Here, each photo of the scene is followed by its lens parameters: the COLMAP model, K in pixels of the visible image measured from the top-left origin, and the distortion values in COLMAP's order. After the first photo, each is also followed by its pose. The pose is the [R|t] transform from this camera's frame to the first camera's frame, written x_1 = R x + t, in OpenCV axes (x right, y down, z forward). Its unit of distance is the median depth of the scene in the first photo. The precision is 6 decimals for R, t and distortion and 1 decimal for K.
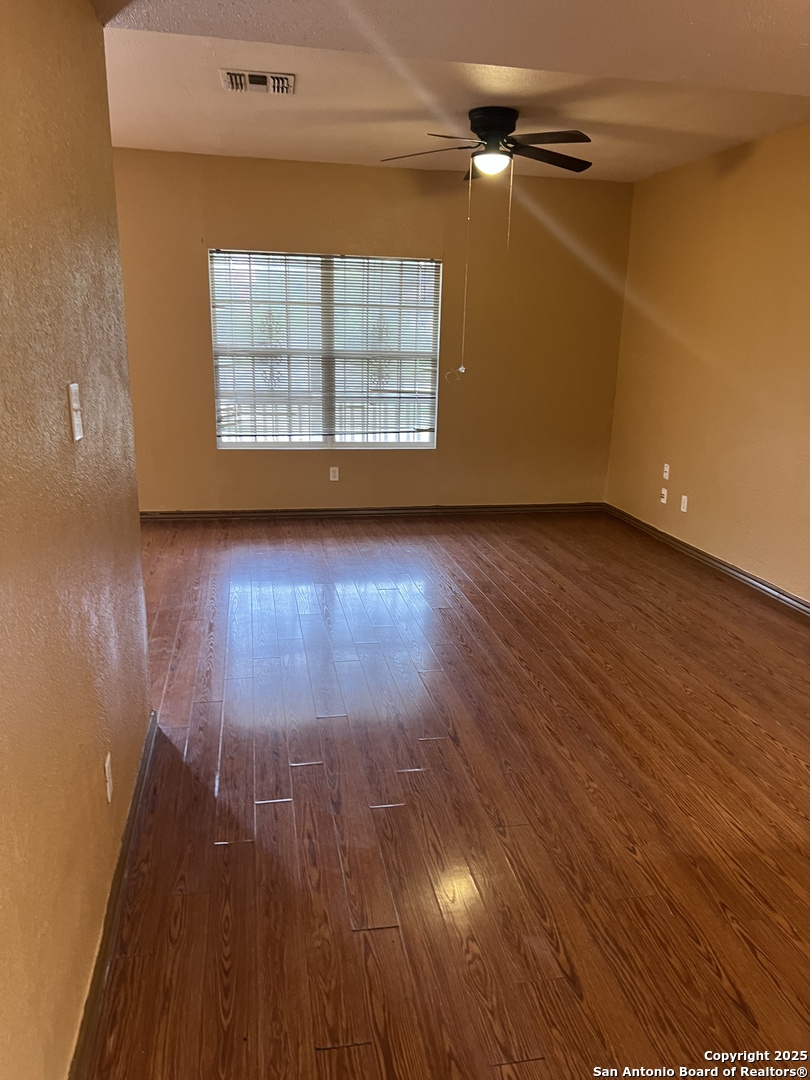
lens RADIAL K [[829.4, 0, 405.0], [0, 829.4, 540.0], [0, 0, 1]] dist [0.064597, -0.058310]
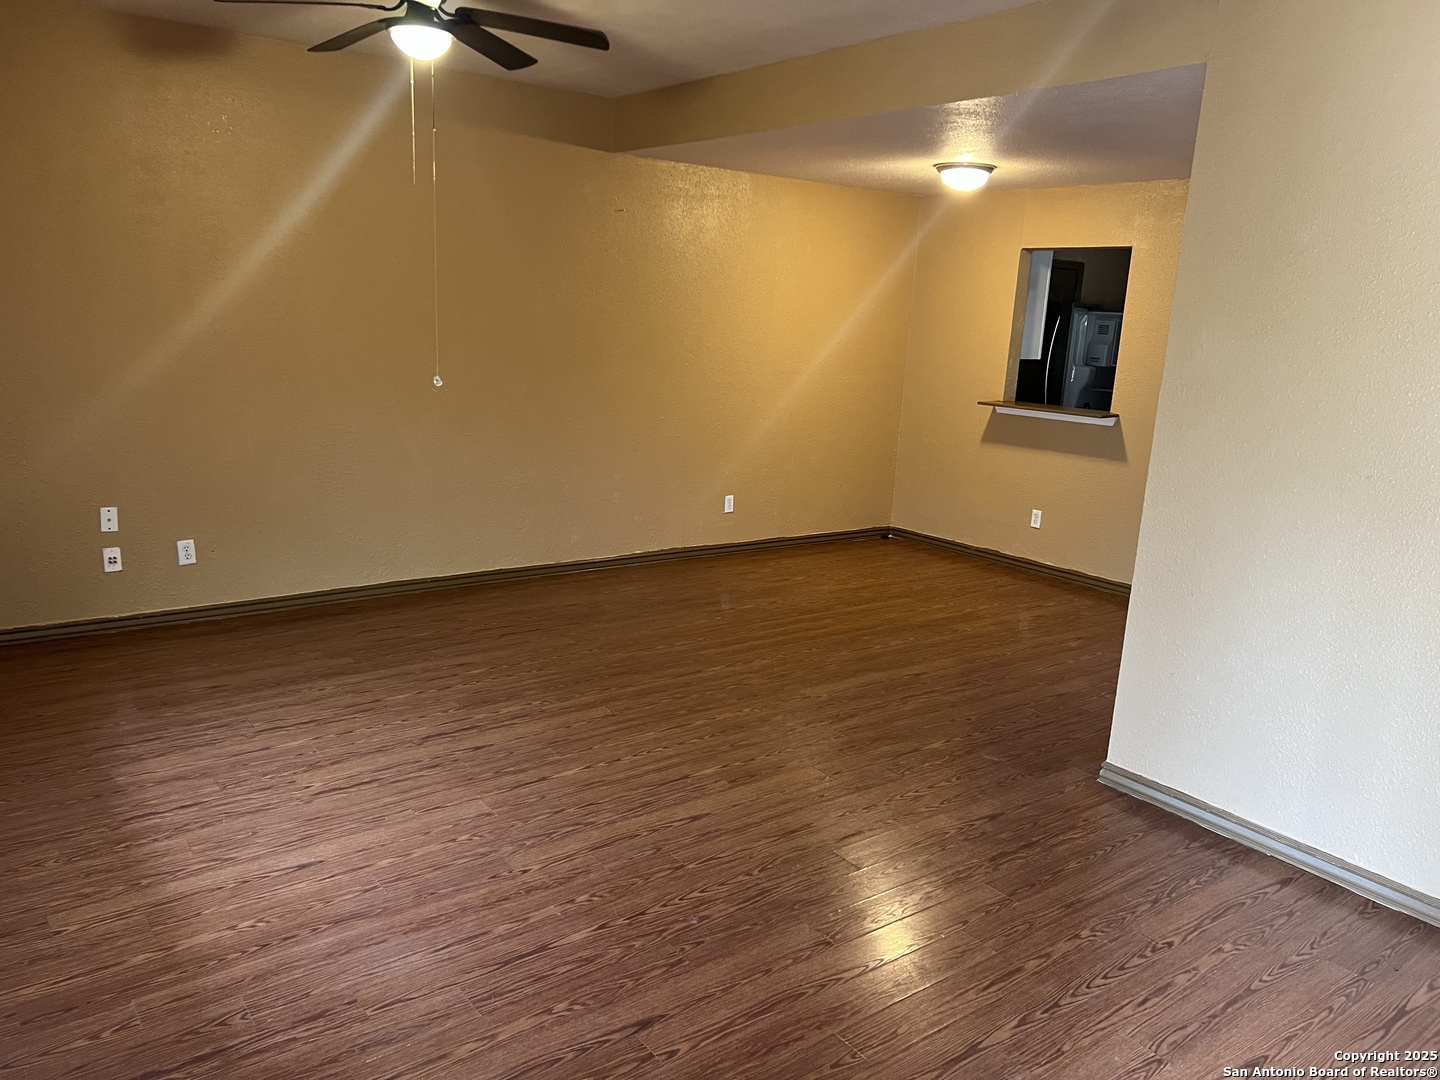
lens RADIAL K [[1105.8, 0, 720.0], [0, 1105.8, 540.0], [0, 0, 1]] dist [0.064597, -0.058310]
pose [[-0.446152, -0.232853, 0.864134, -0.886817], [0.169127, 0.926224, 0.336905, -0.404000], [-0.878831, 0.296460, -0.373855, 1.397694]]
